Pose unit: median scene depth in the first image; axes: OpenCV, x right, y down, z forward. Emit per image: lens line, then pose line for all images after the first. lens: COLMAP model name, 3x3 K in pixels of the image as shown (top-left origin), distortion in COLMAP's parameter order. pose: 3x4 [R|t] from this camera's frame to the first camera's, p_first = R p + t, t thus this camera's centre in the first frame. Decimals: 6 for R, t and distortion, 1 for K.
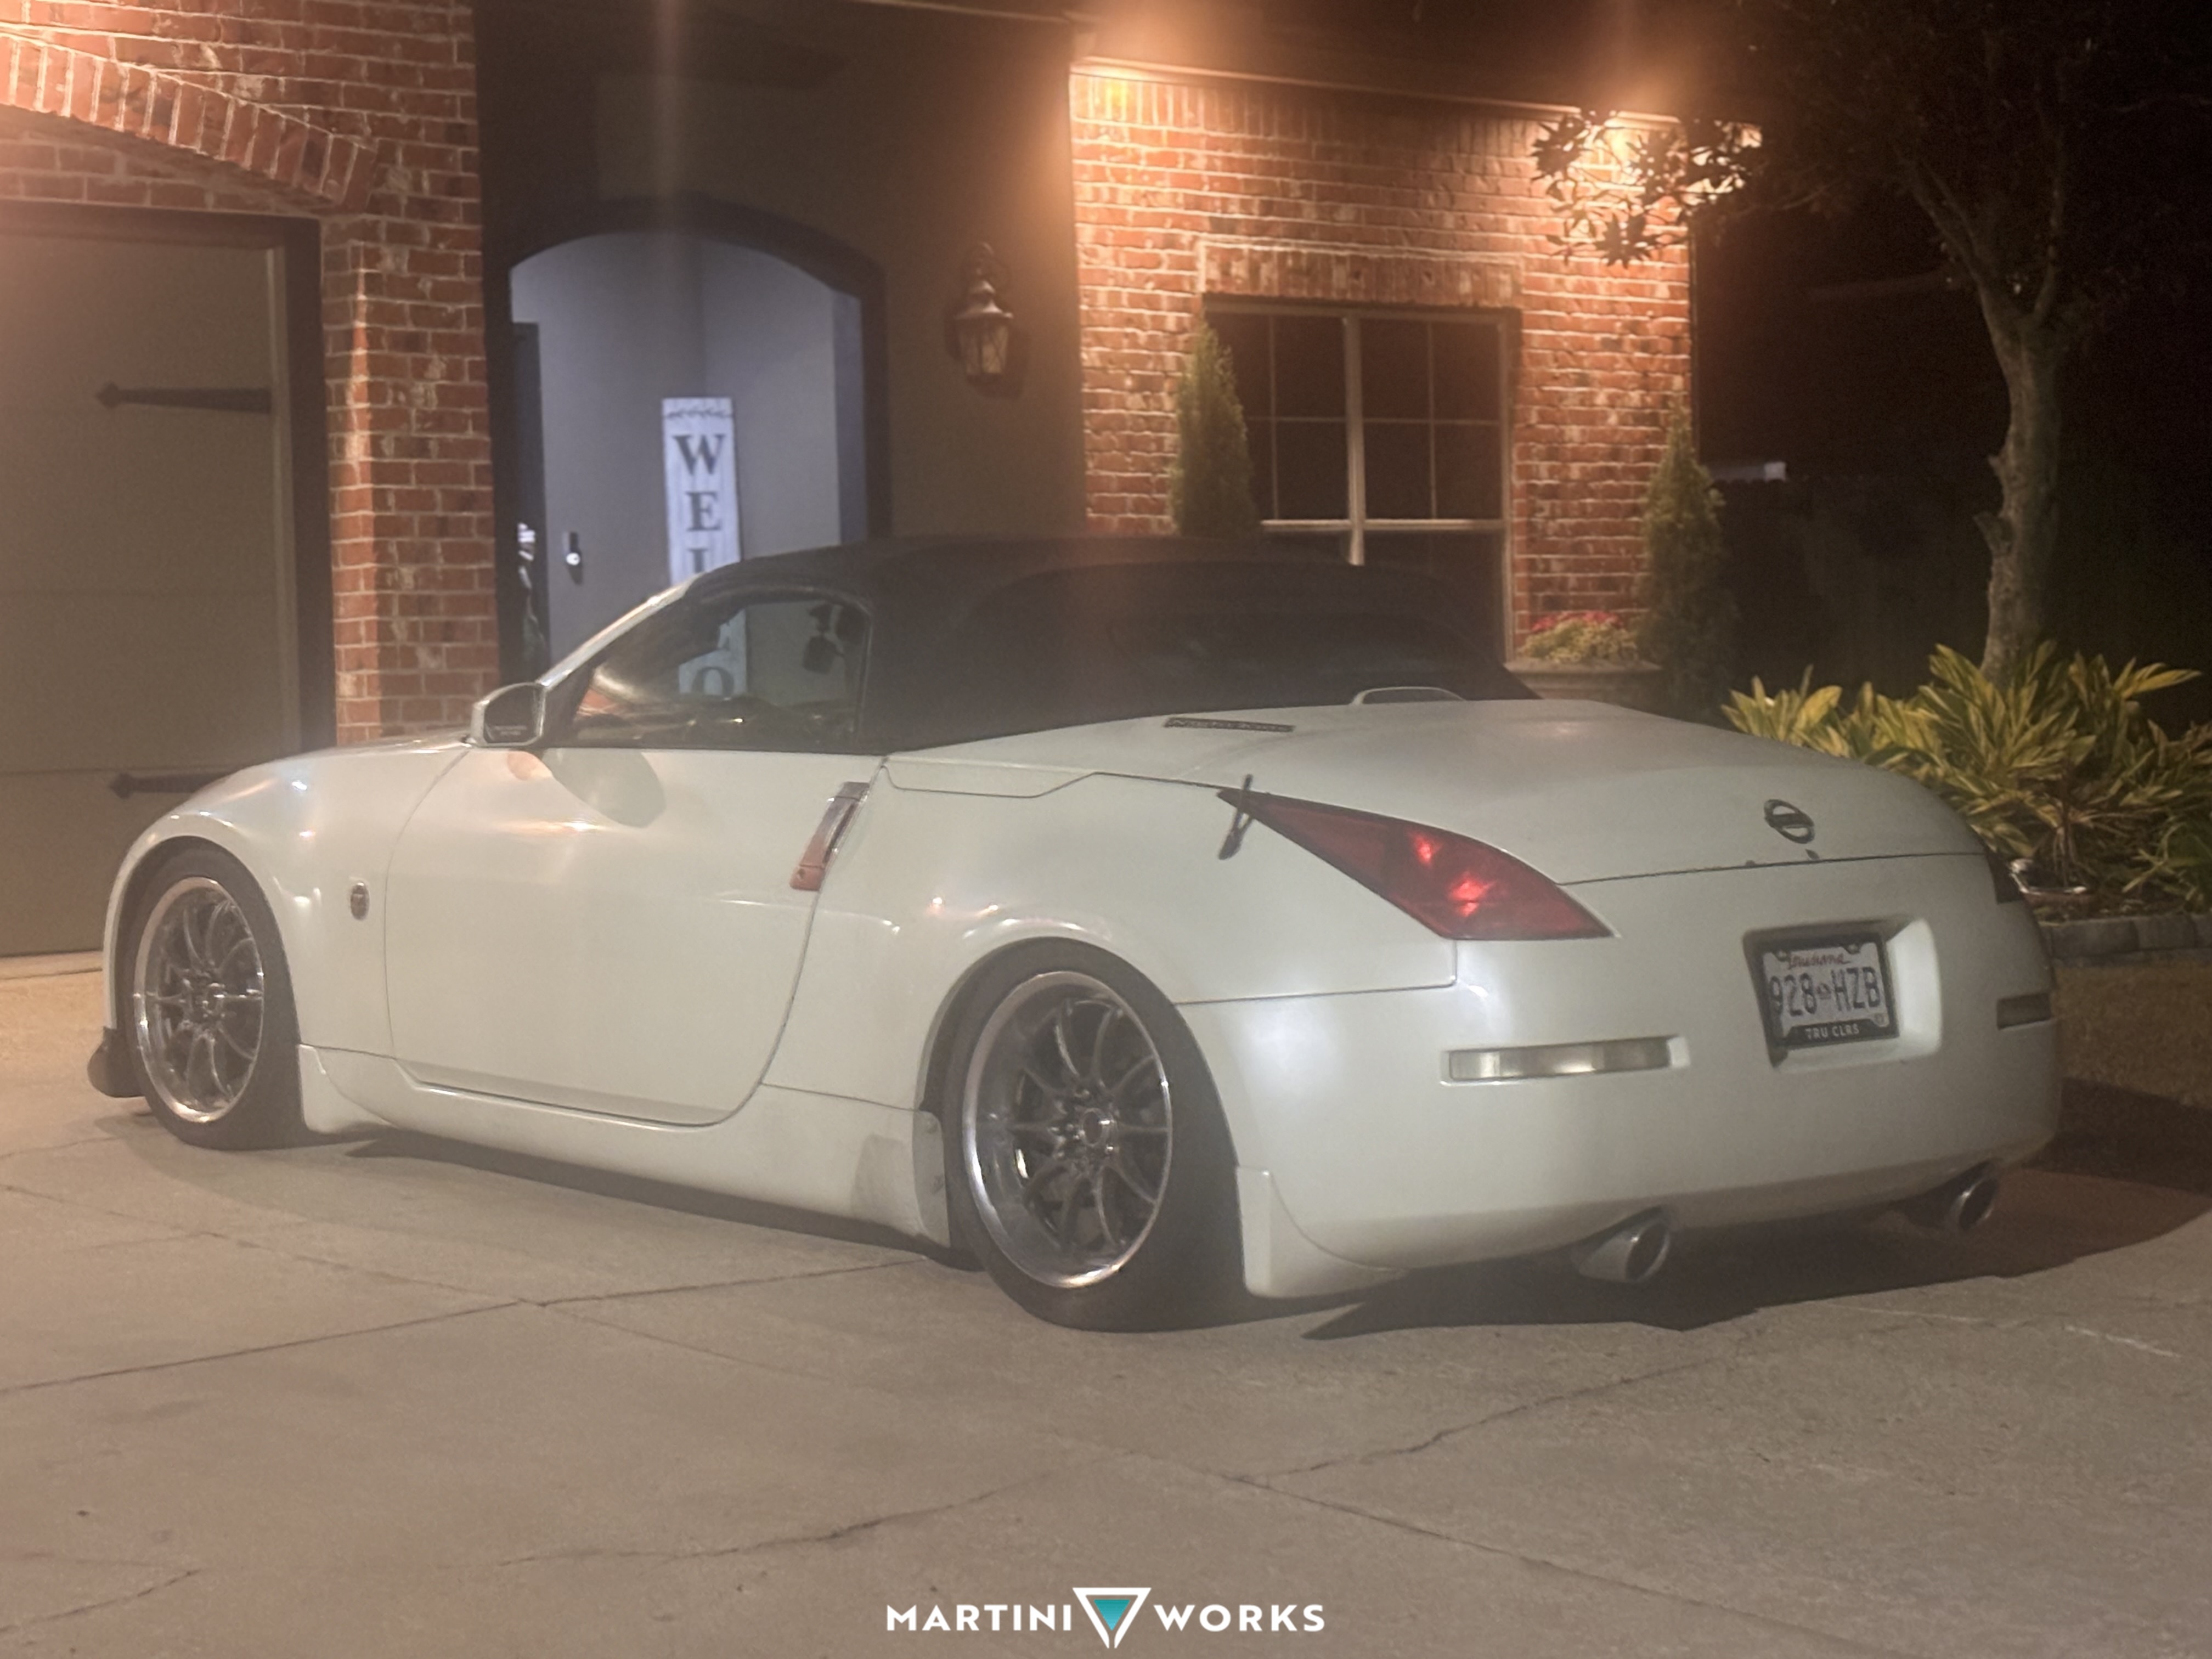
lens RADIAL K [[4301.9, 0, 1106.1], [0, 4301.9, 831.3], [0, 0, 1]] dist [-0.010788, 0.000000]
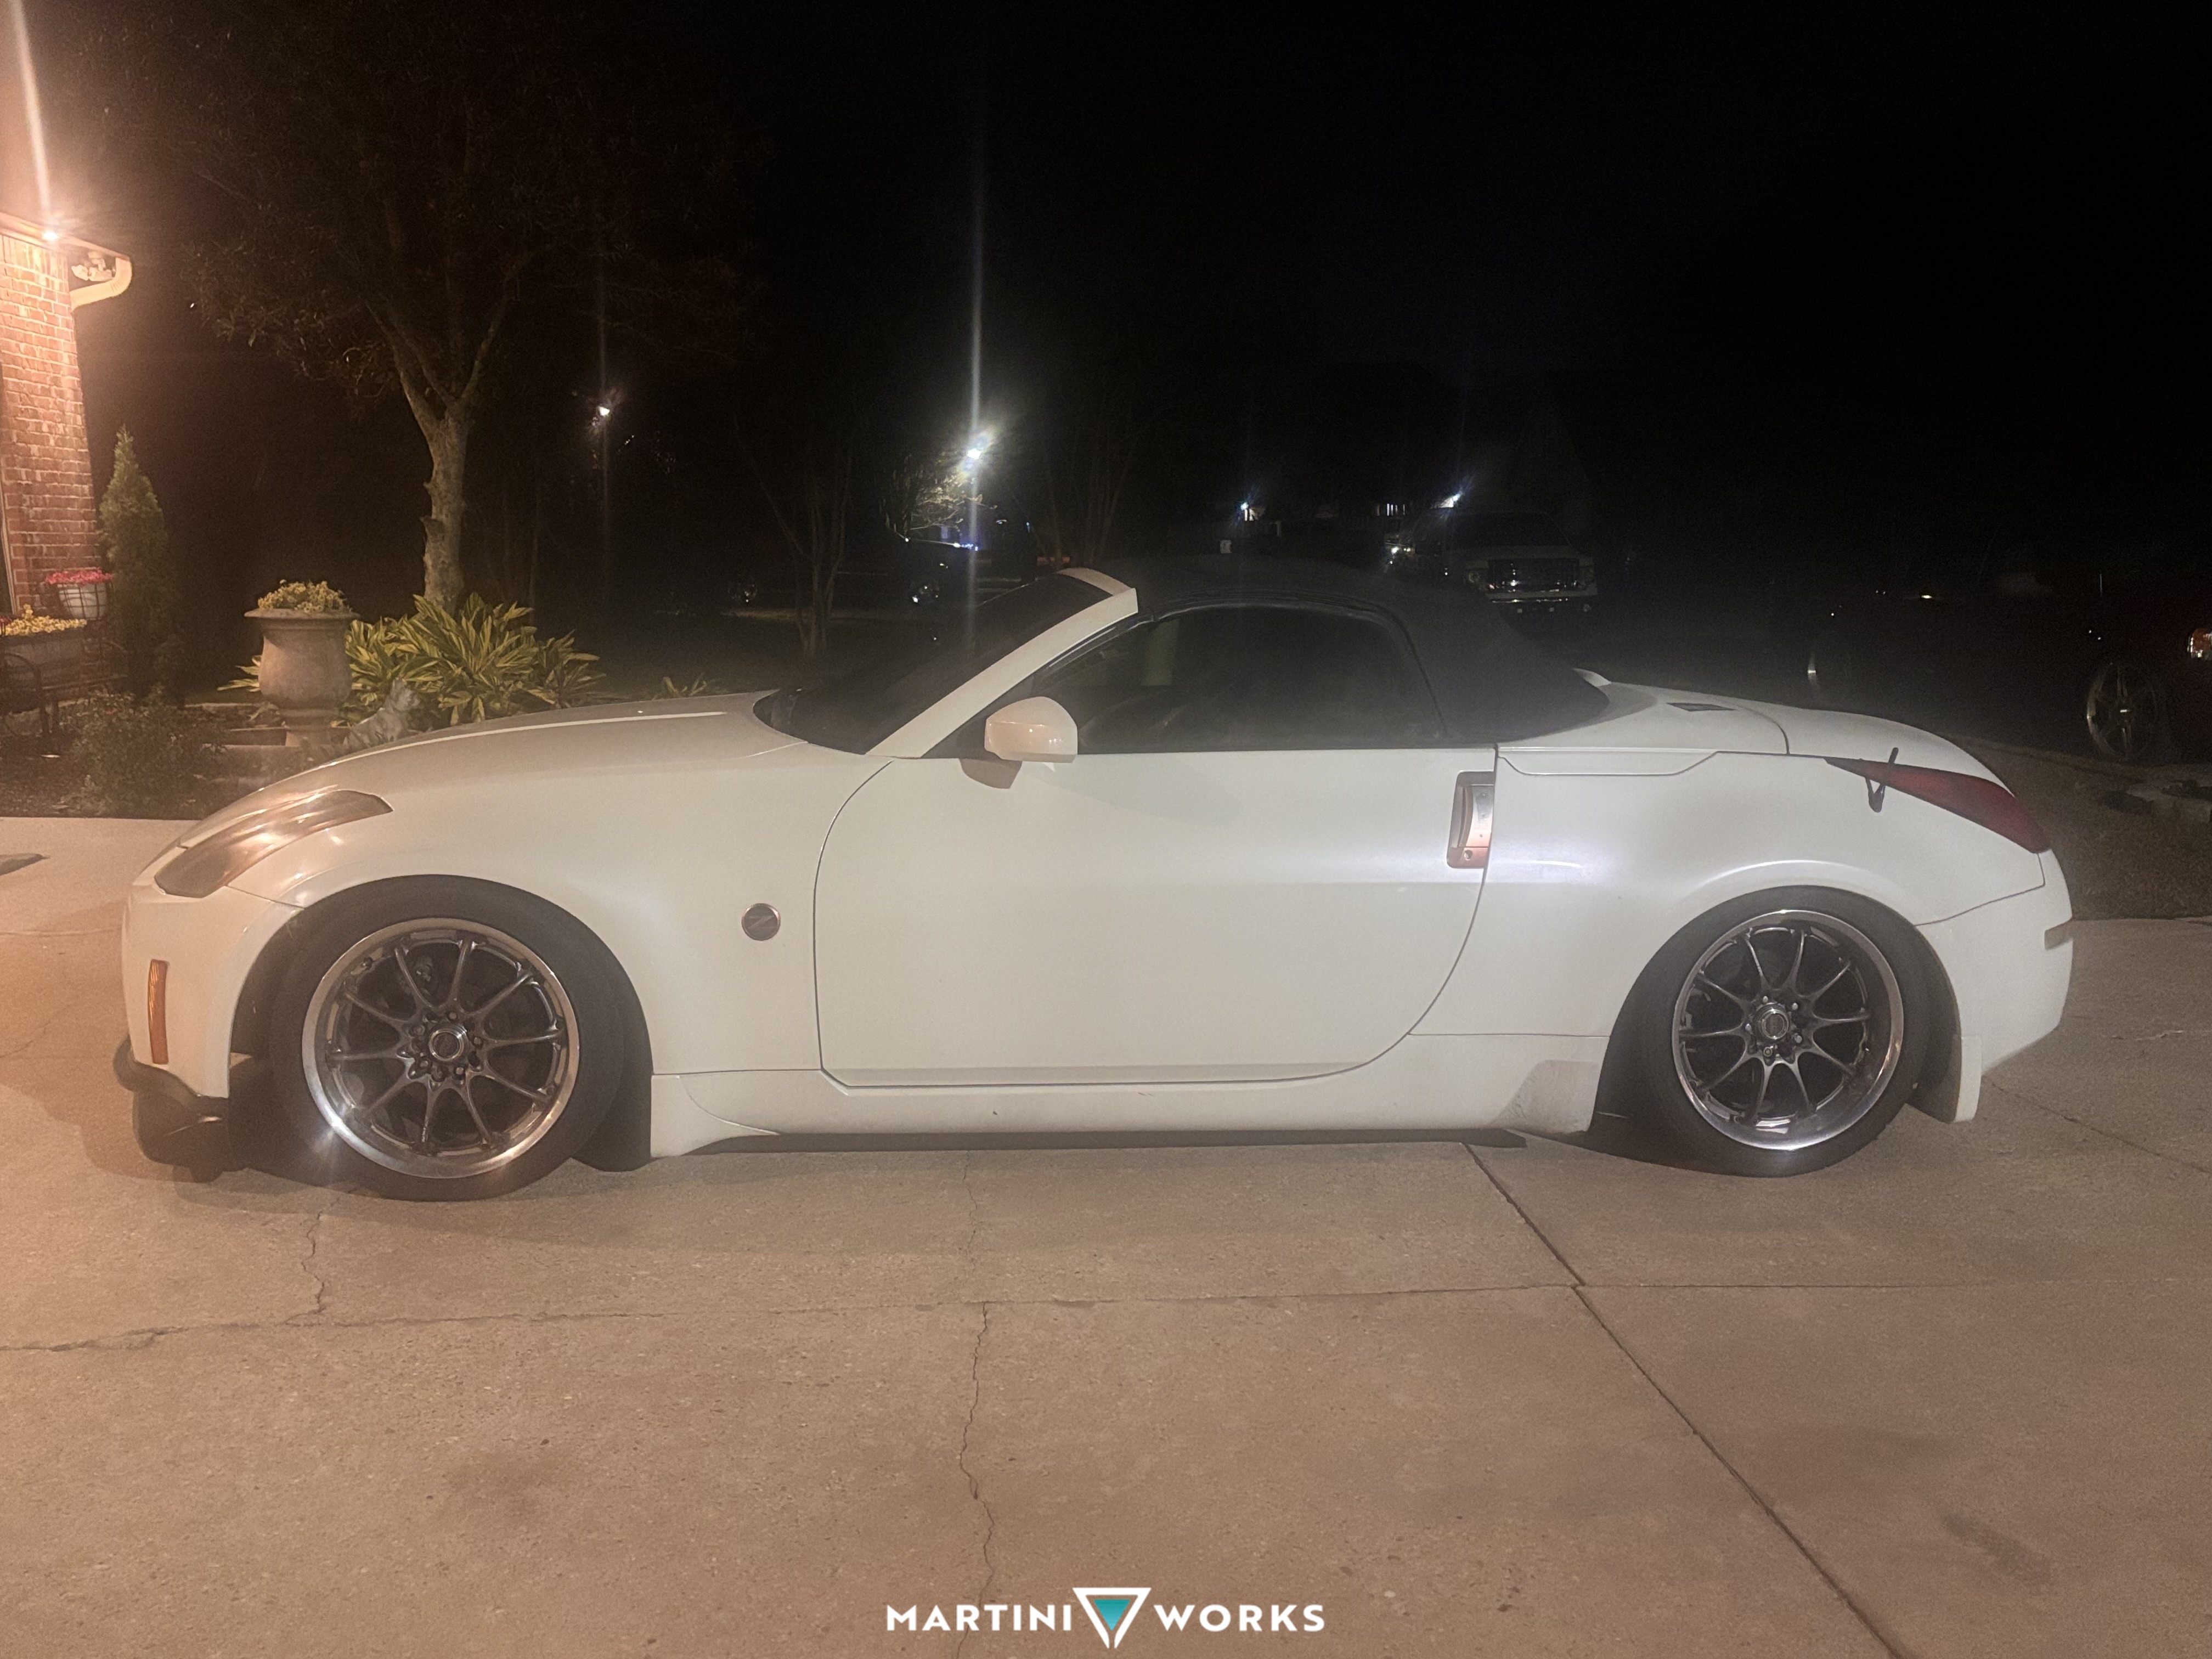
lens RADIAL K [[1822.1, 0, 1107.3], [0, 1822.1, 820.7], [0, 0, 1]] dist [0.016138, 0.002235]
pose [[0.569866, -0.109468, 0.814413, -0.242420], [0.031614, 0.993274, 0.111388, -0.026364], [-0.821129, -0.037729, 0.569494, 0.363444]]
